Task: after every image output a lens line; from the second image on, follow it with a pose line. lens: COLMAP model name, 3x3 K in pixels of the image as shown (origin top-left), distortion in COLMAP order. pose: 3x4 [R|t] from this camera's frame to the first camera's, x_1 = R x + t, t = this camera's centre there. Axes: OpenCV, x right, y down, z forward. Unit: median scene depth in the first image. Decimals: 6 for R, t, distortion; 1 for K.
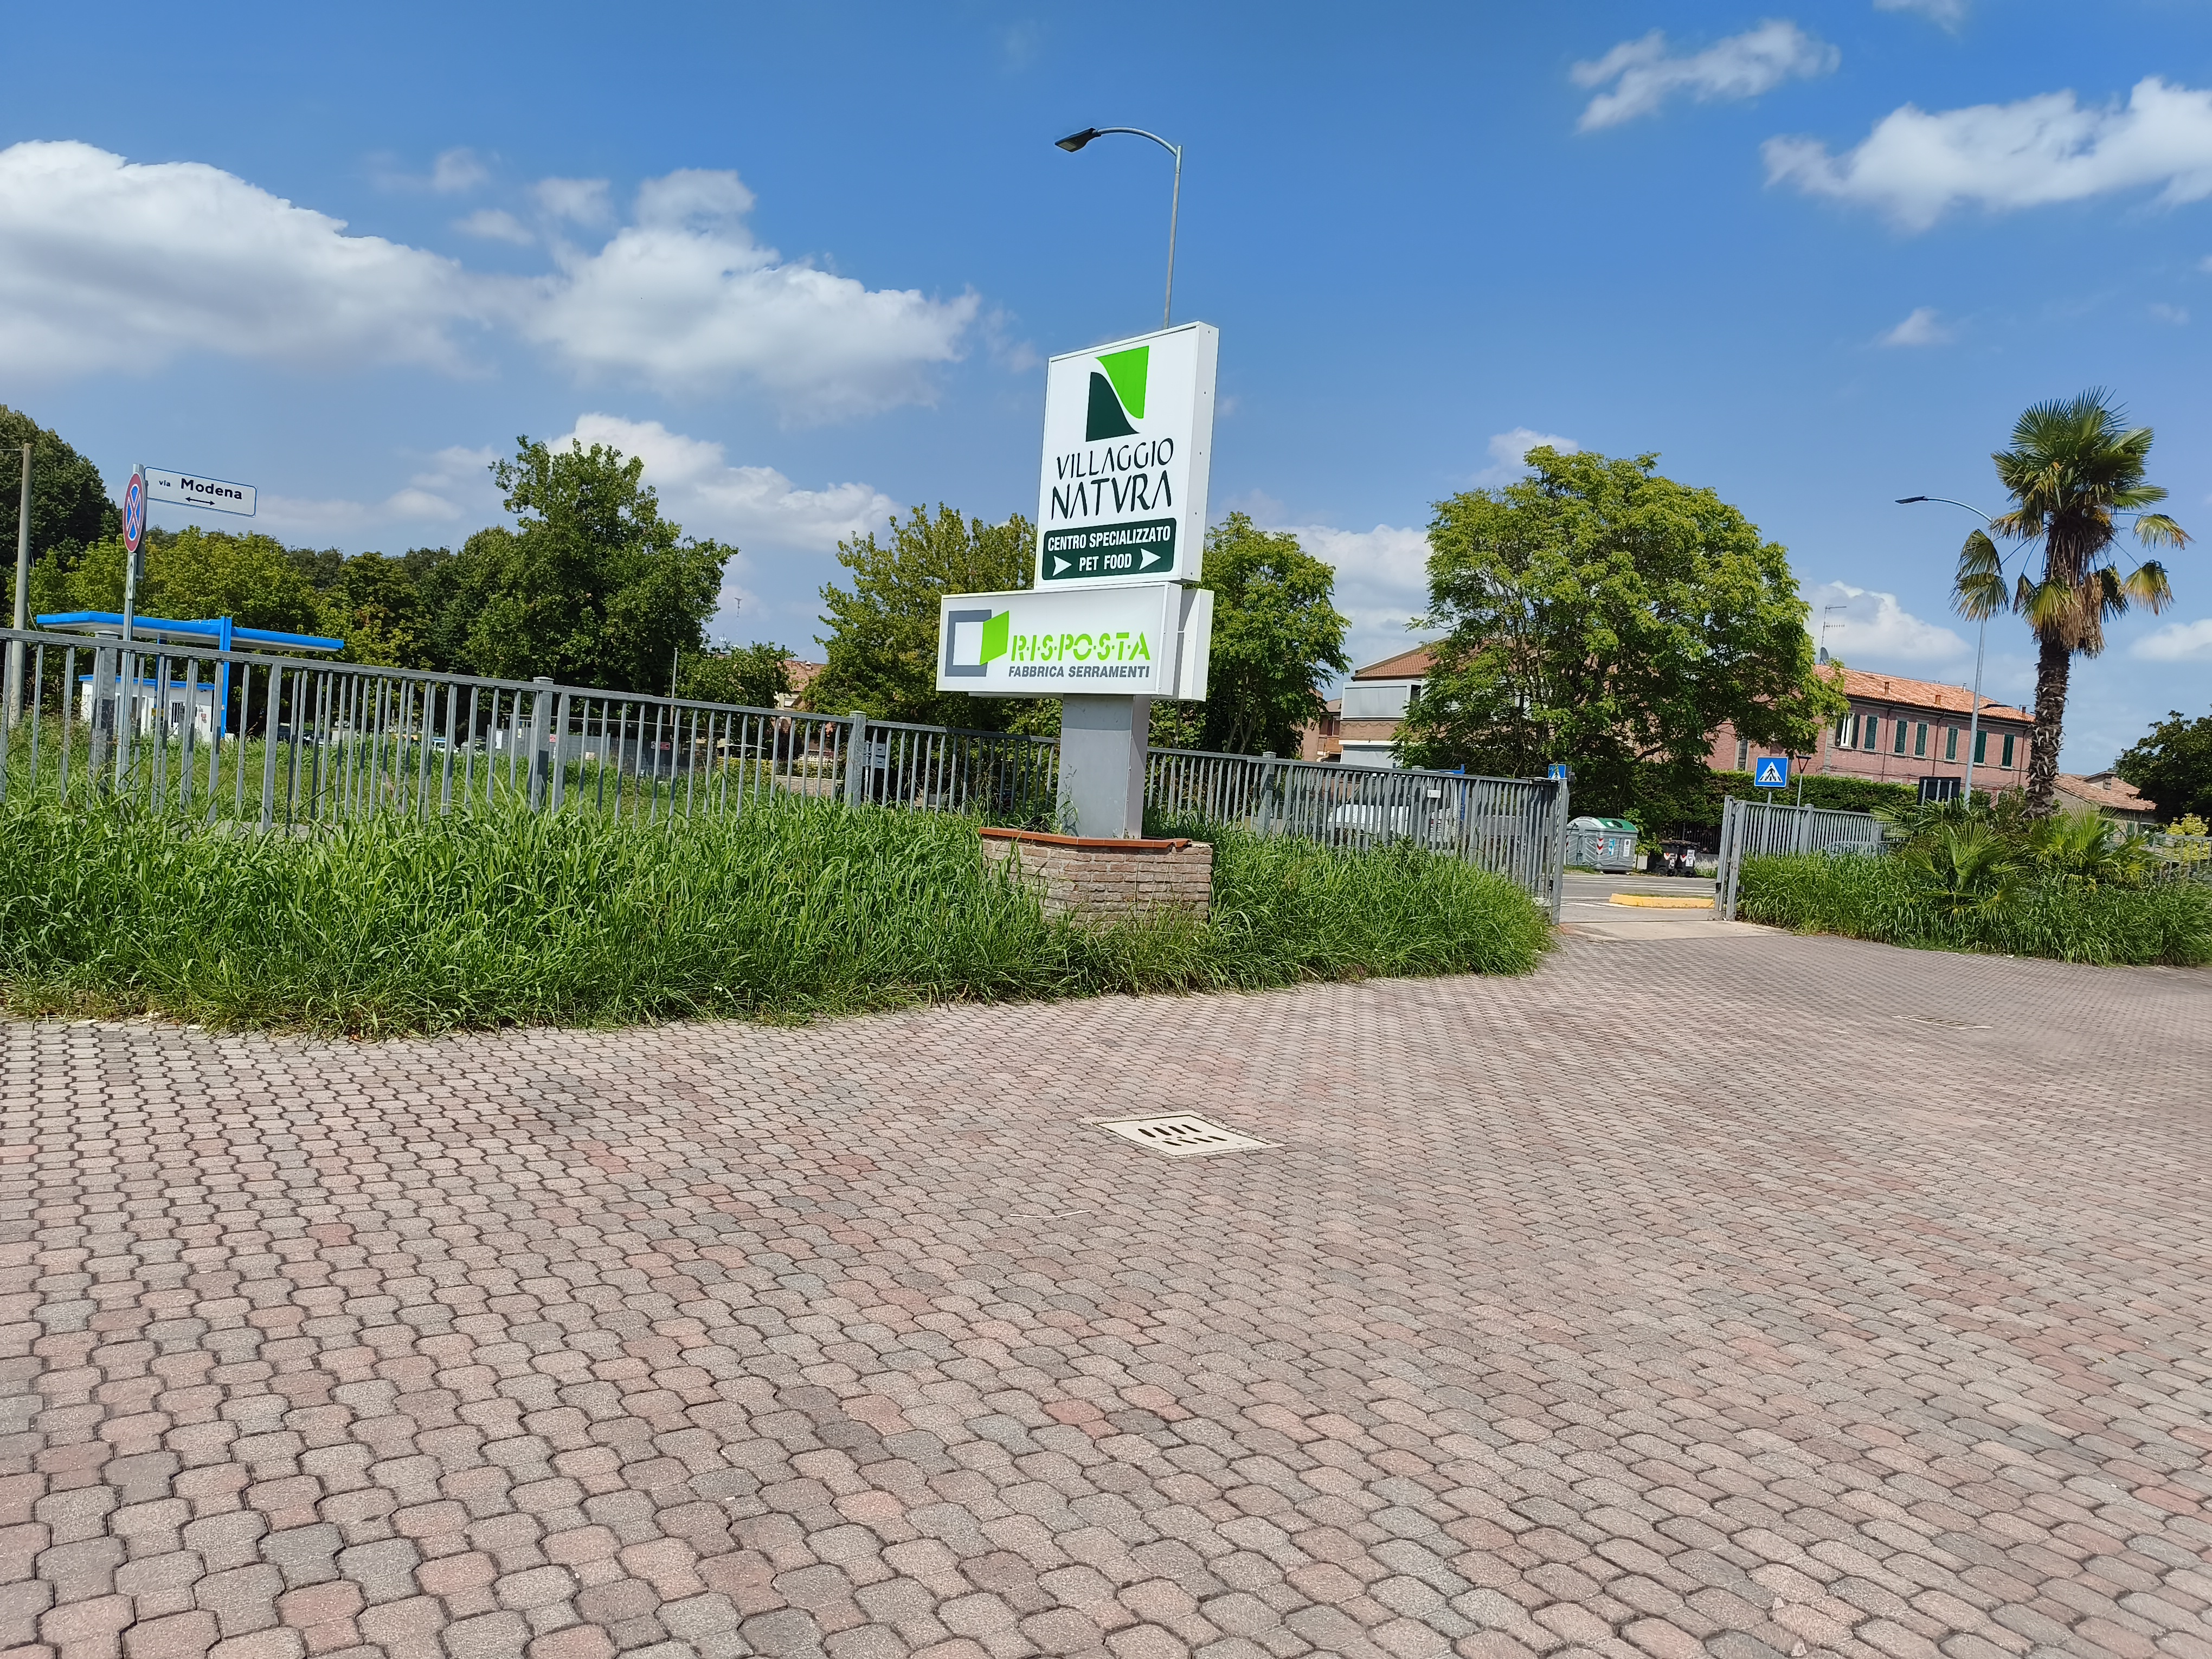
lens RADIAL K [[1524.7, 0, 1106.0], [0, 1524.7, 829.5], [0, 0, 1]] dist [-0.017111, 0.004749]
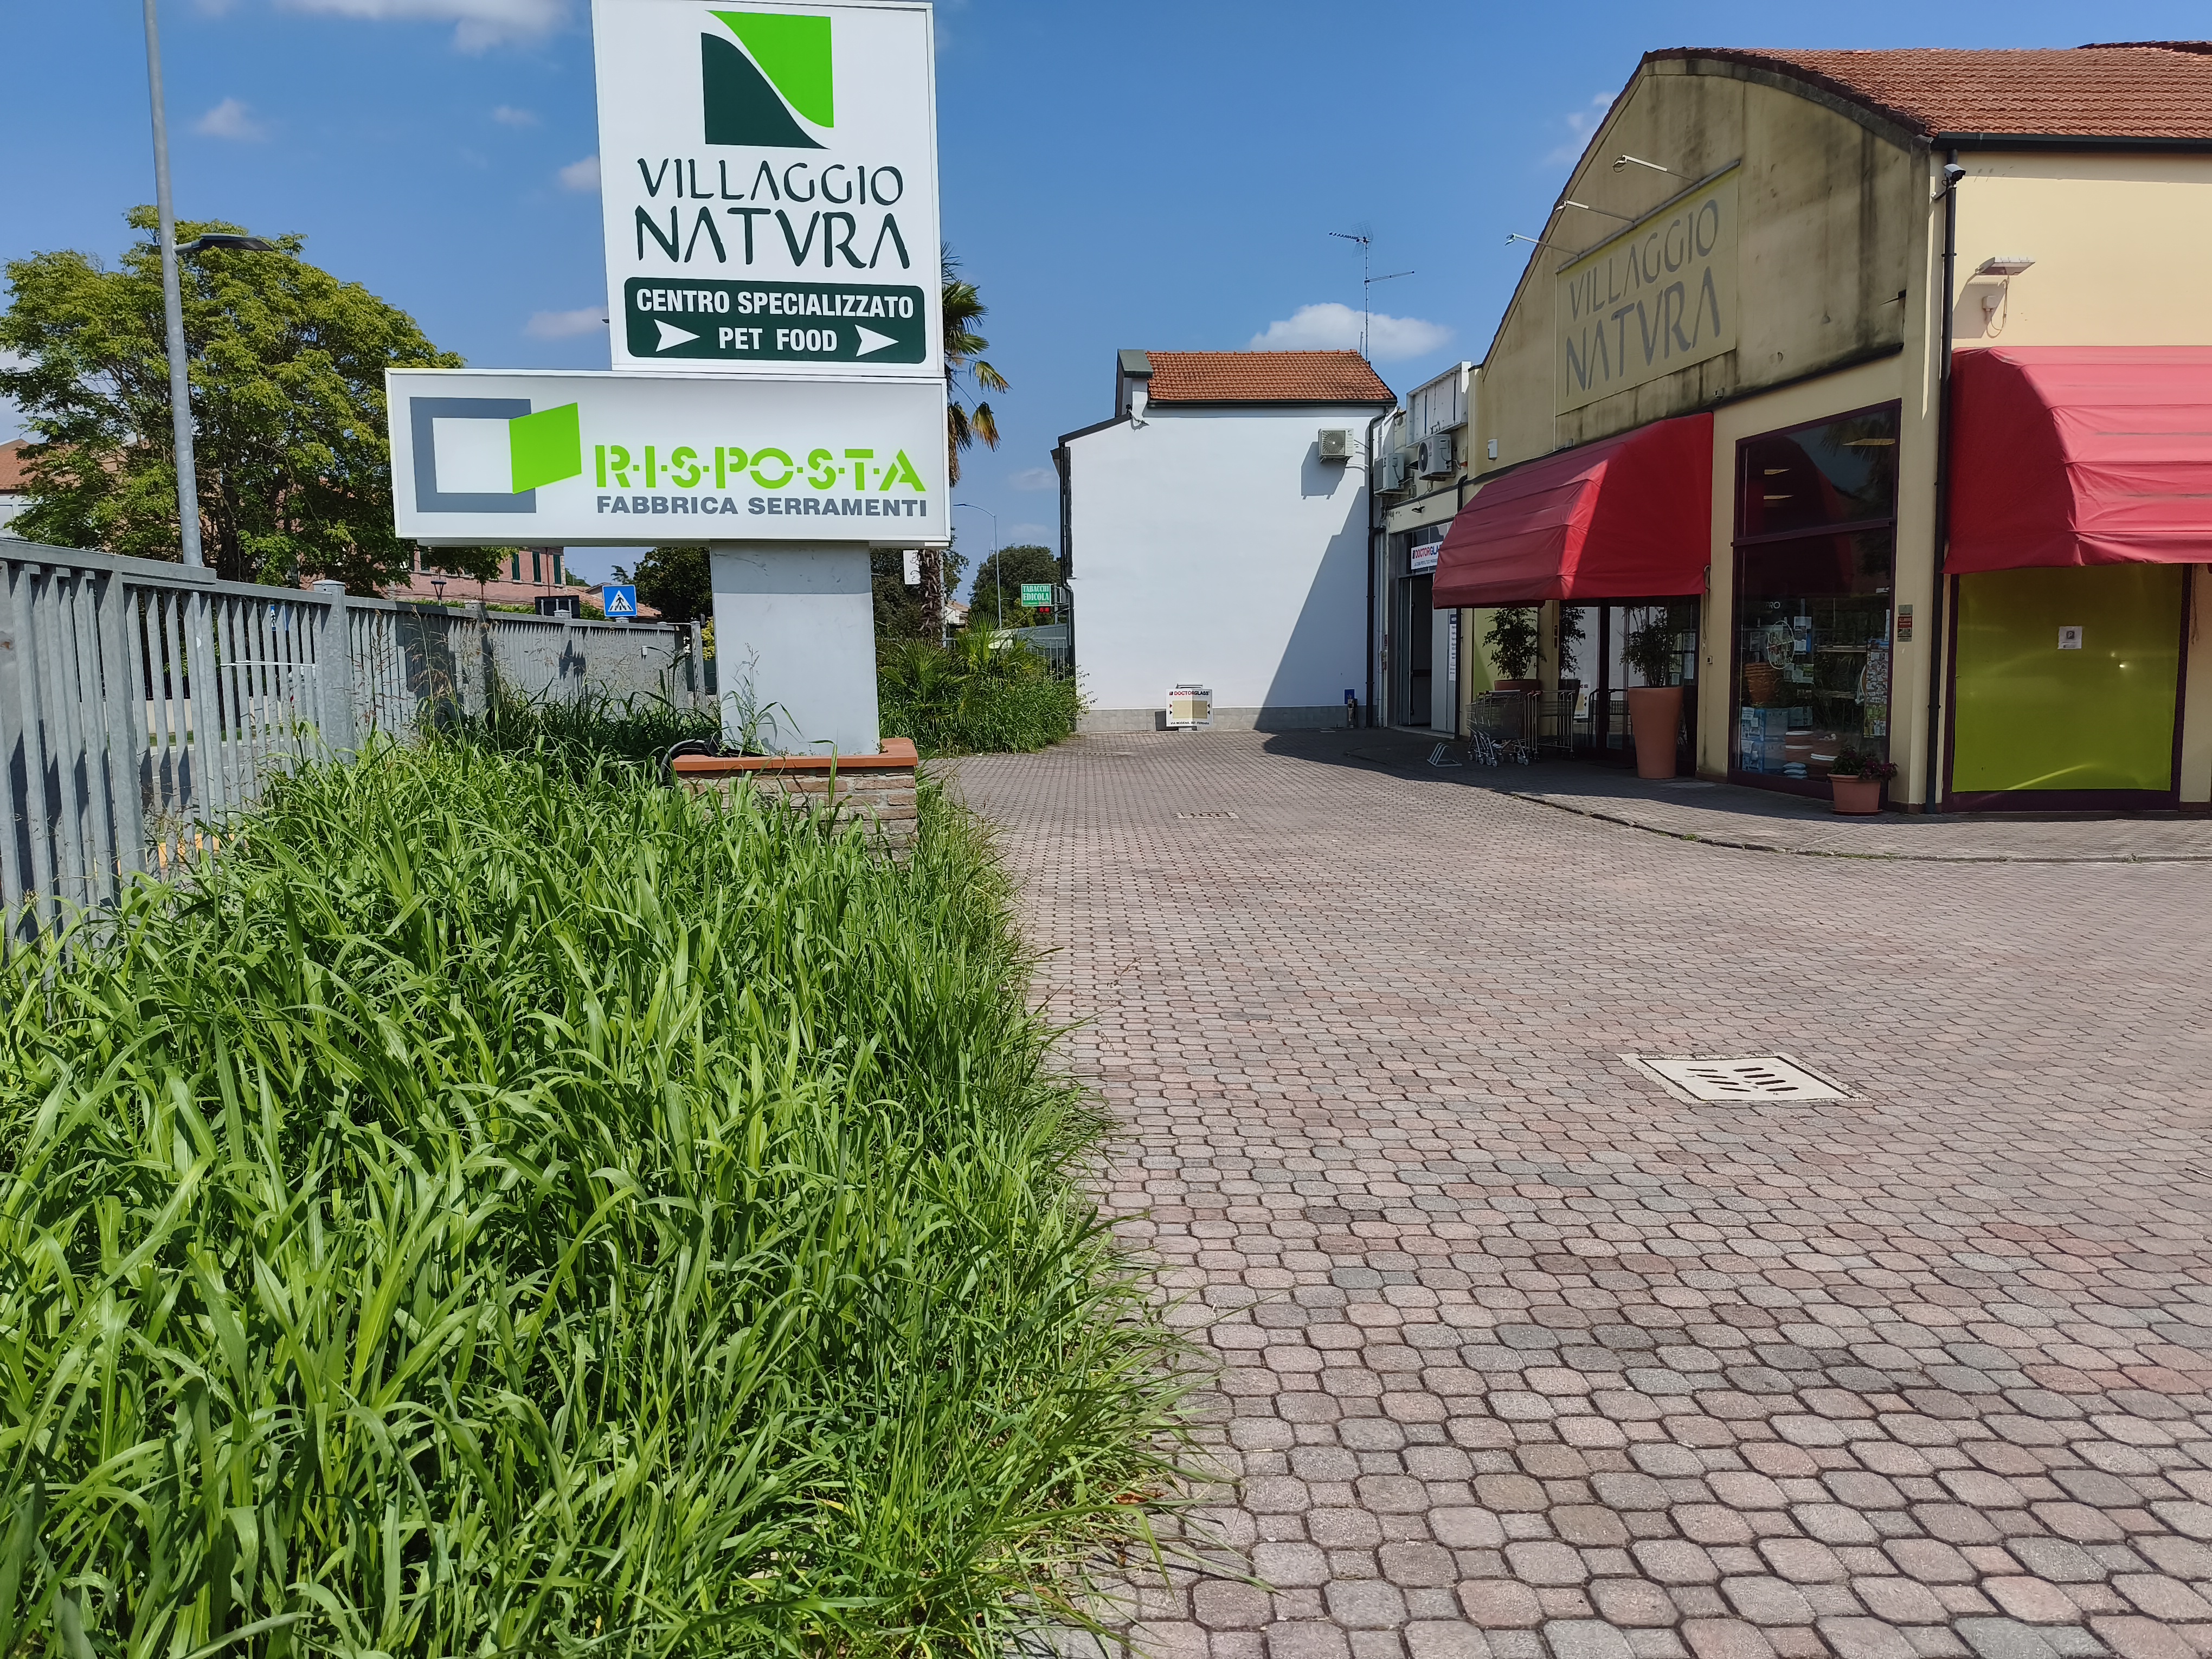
lens RADIAL K [[1590.7, 0, 1106.0], [0, 1590.7, 829.5], [0, 0, 1]] dist [-0.053683, 0.001054]
pose [[0.534040, -0.163091, 0.829580, -0.522809], [0.072280, 0.986433, 0.147397, -0.055594], [-0.842364, -0.018754, 0.538583, 0.501789]]
